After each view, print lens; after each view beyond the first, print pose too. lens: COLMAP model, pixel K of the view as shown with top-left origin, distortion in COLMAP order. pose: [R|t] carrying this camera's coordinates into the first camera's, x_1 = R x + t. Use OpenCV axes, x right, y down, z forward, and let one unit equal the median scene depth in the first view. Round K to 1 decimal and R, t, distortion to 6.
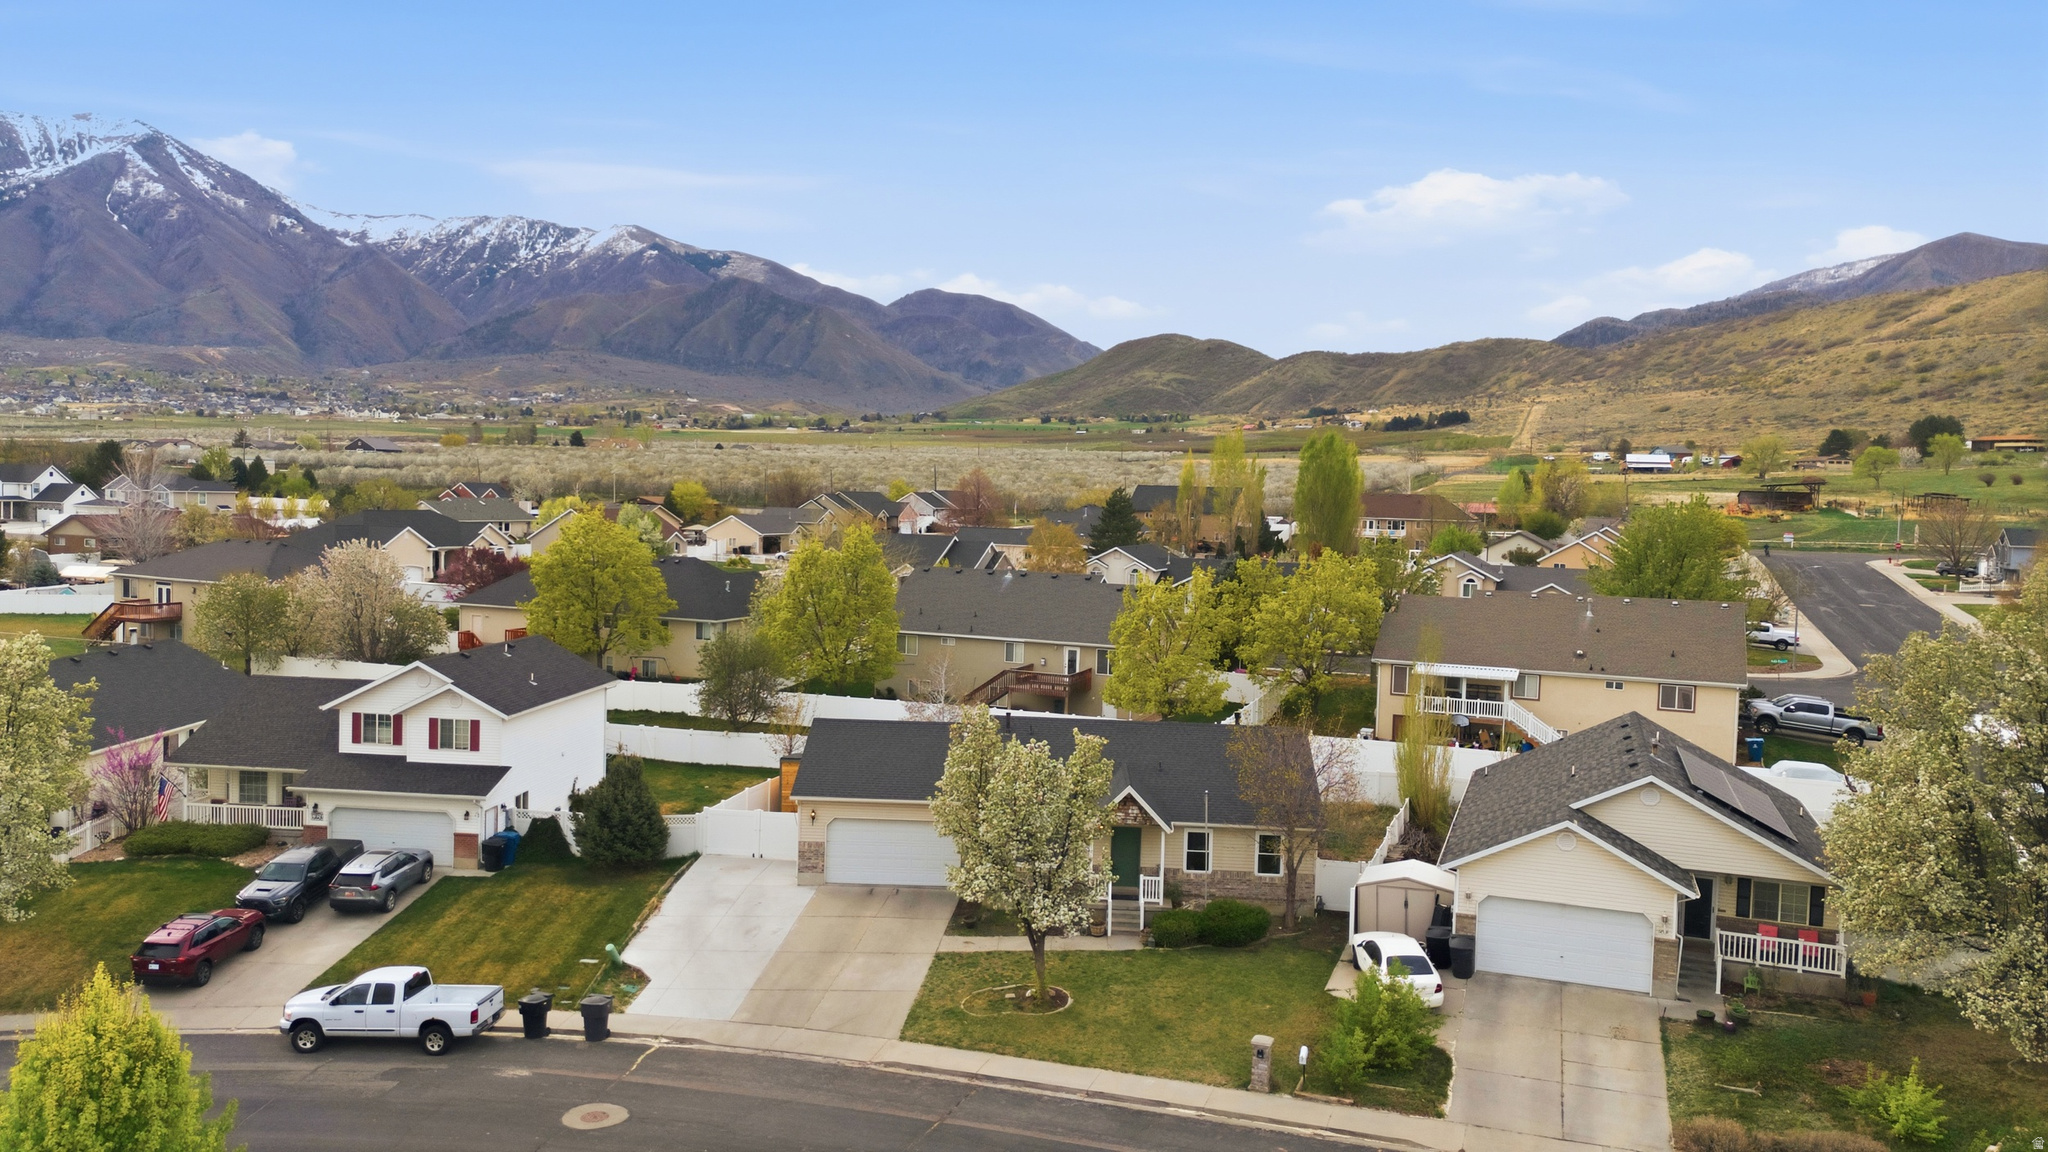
lens RADIAL K [[1498.1, 0, 1025.5], [0, 1498.1, 581.8], [0, 0, 1]] dist [0.082124, -0.078220]
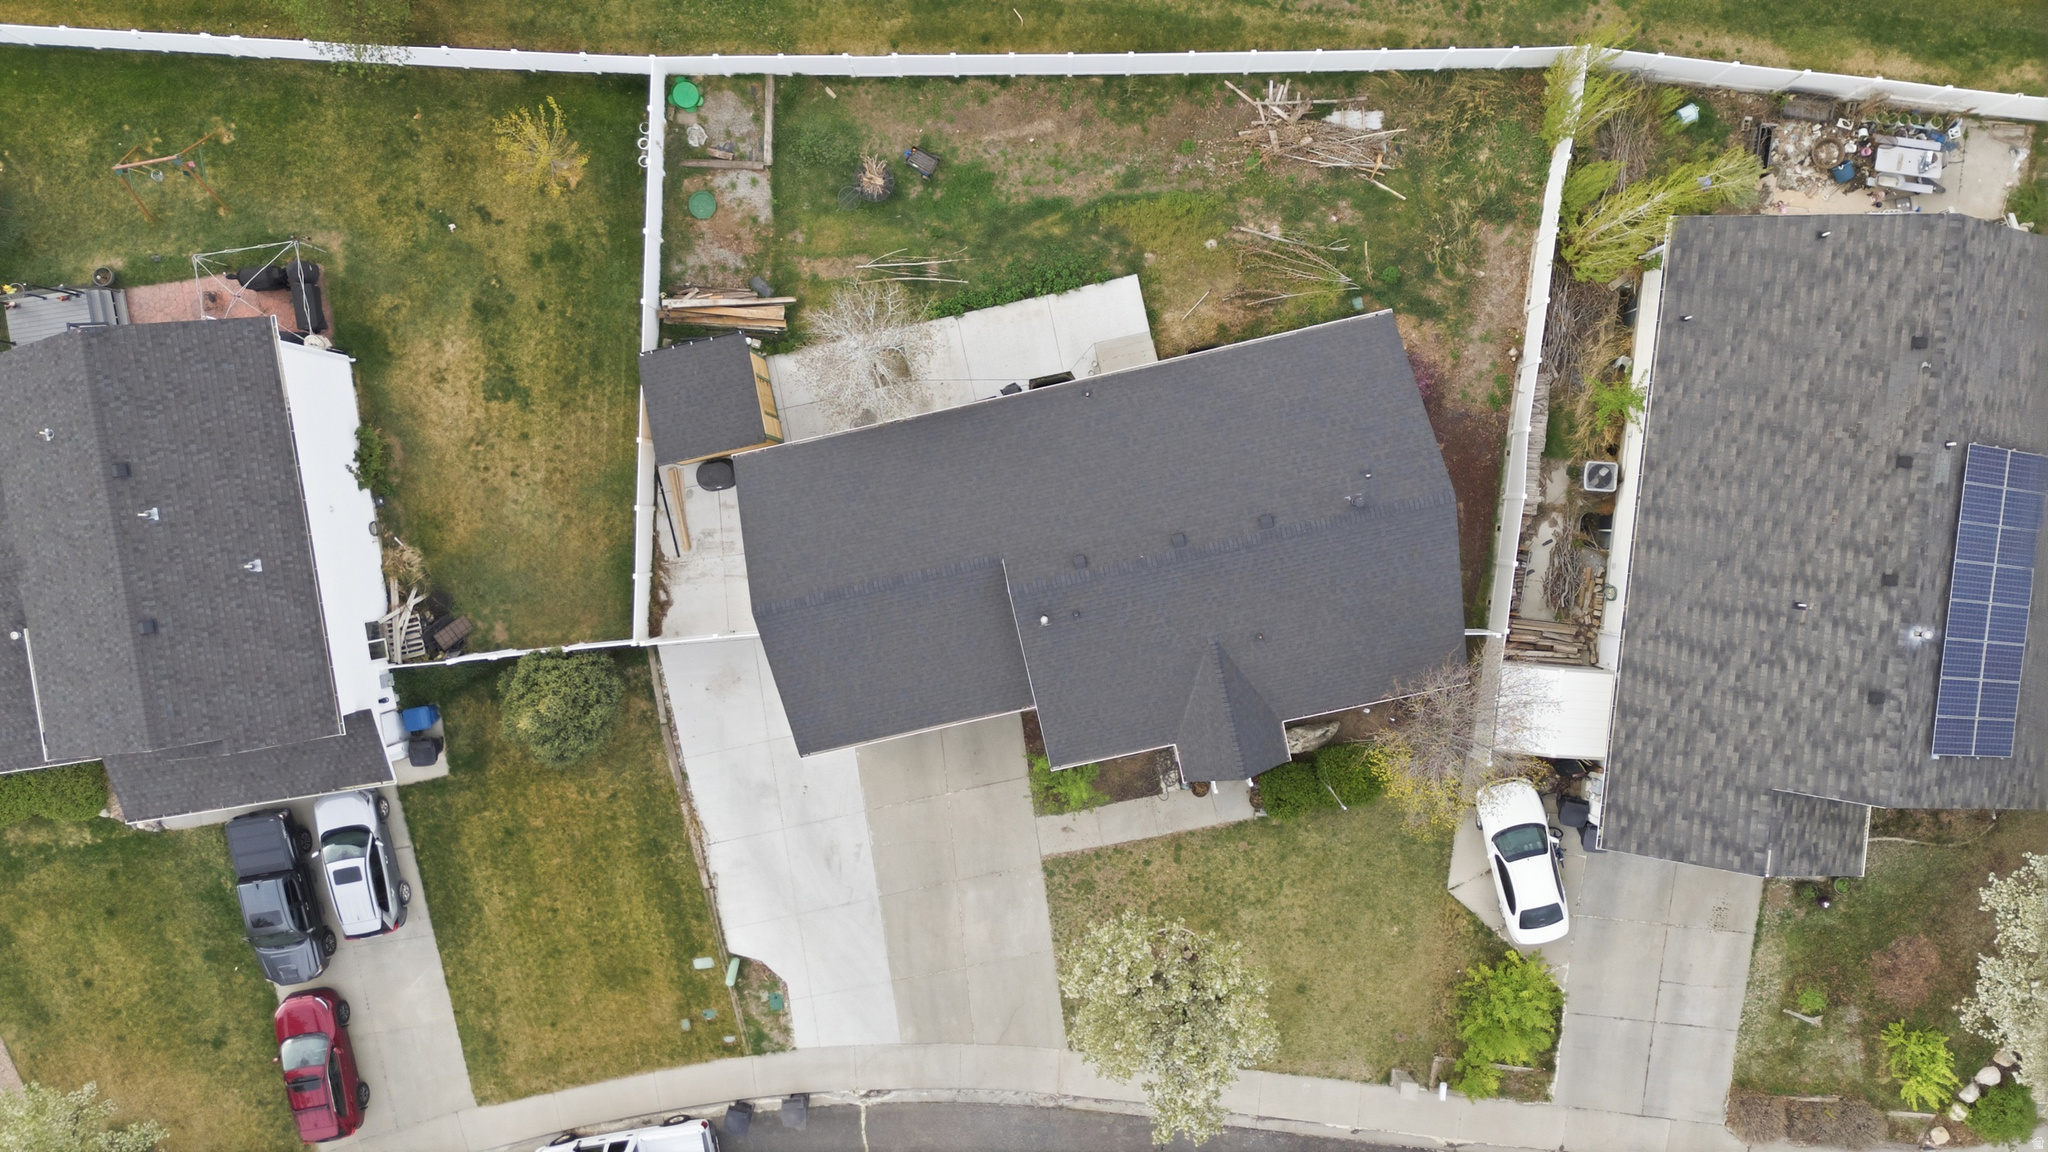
lens RADIAL K [[1498.1, 0, 1027.2], [0, 1498.1, 578.7], [0, 0, 1]] dist [0.082124, -0.078220]
pose [[0.967742, -0.246704, -0.051104, 0.001432], [0.055736, 0.011824, 0.998376, -0.040910], [-0.245699, -0.969019, 0.025192, 0.066757]]
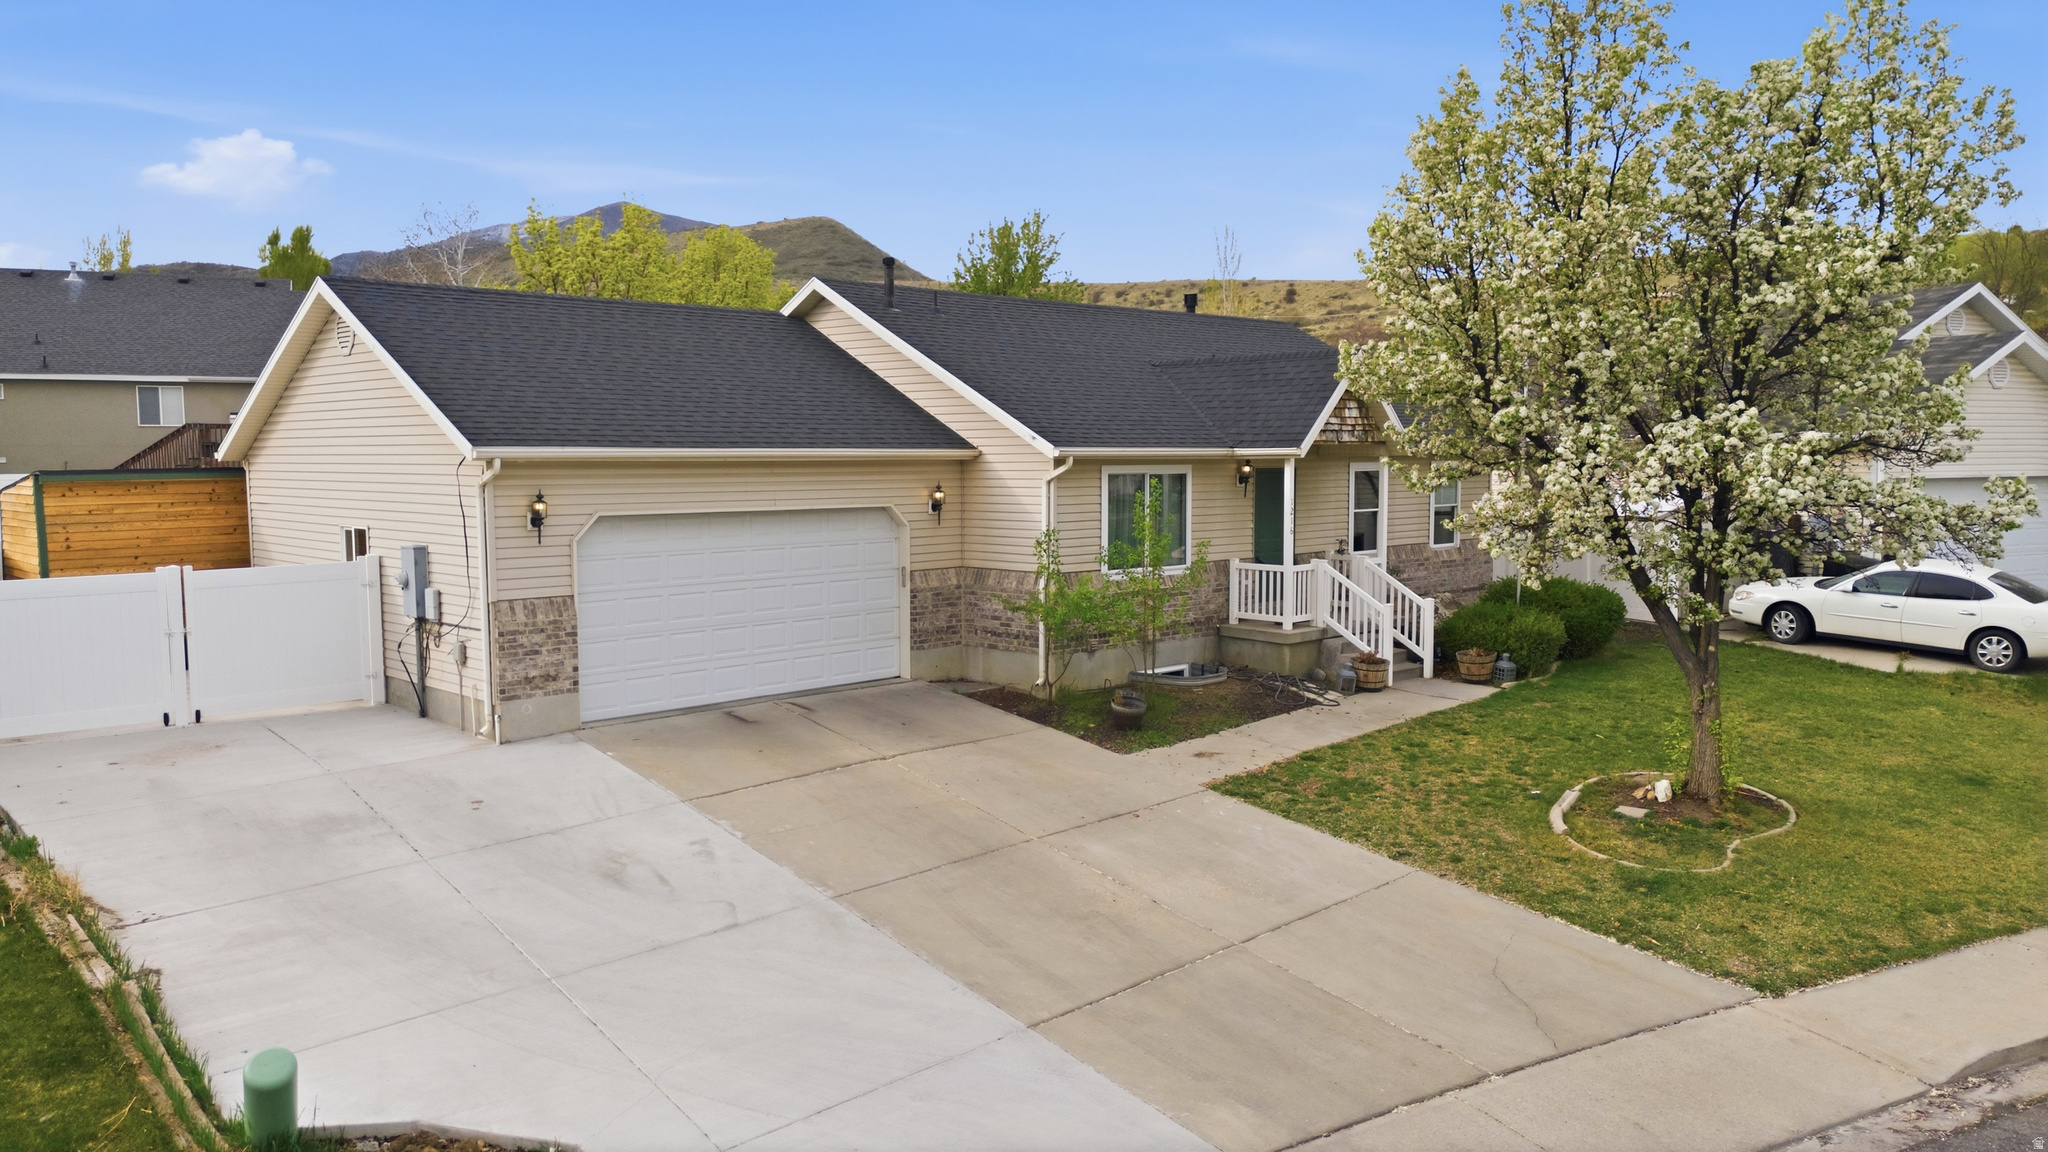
lens RADIAL K [[1498.1, 0, 1027.1], [0, 1498.1, 574.1], [0, 0, 1]] dist [0.082124, -0.078220]
pose [[0.694789, -0.090923, 0.713443, -0.018986], [0.070230, 0.995813, 0.058516, 0.010136], [-0.715776, 0.009449, 0.698266, 0.045755]]
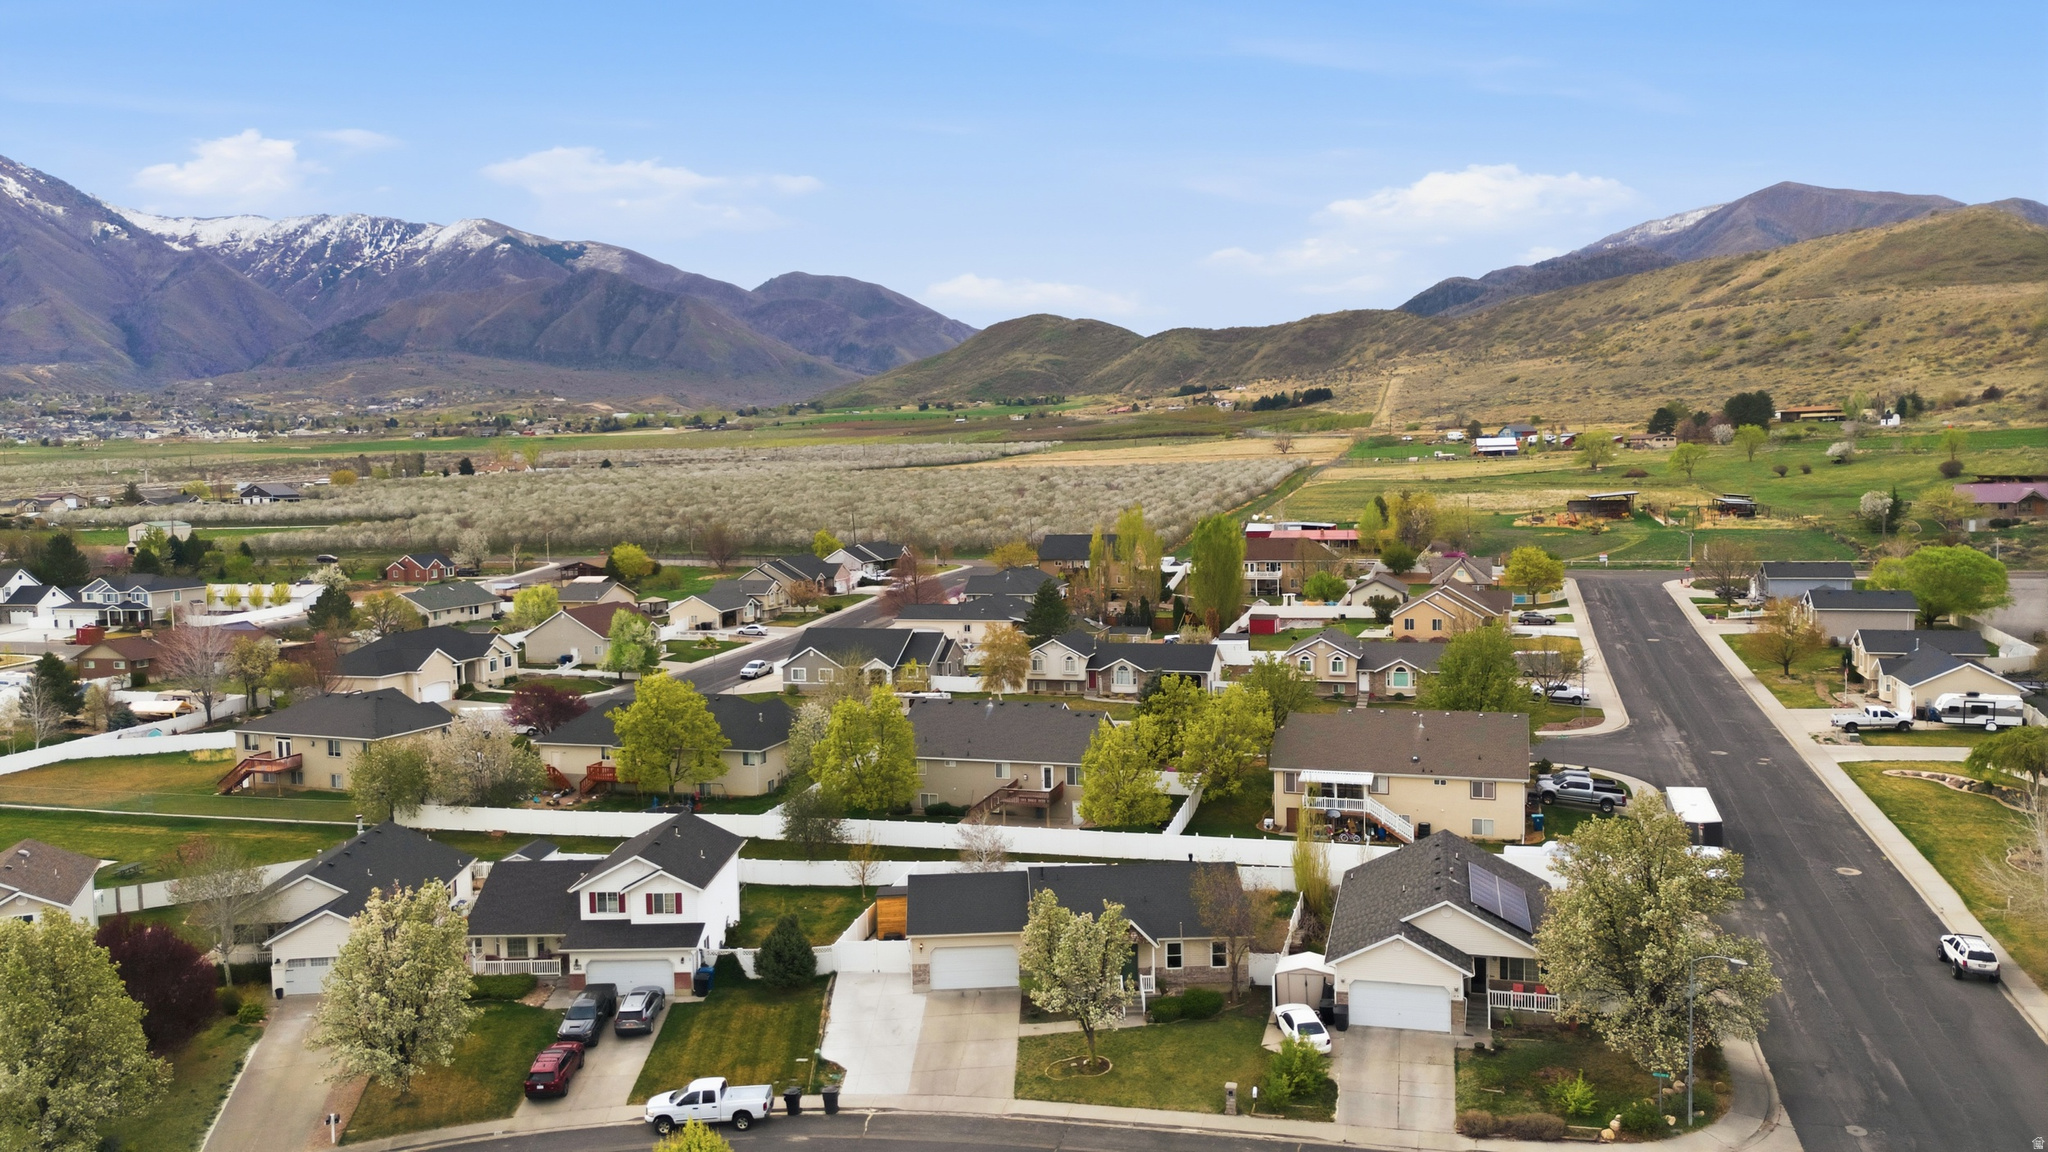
lens RADIAL K [[1498.1, 0, 1028.1], [0, 1498.1, 585.7], [0, 0, 1]] dist [0.082124, -0.078220]
pose [[0.995263, -0.055496, 0.079827, -0.008684], [0.053943, 0.998313, 0.021483, -0.015245], [-0.080885, -0.017075, 0.996577, -0.033621]]
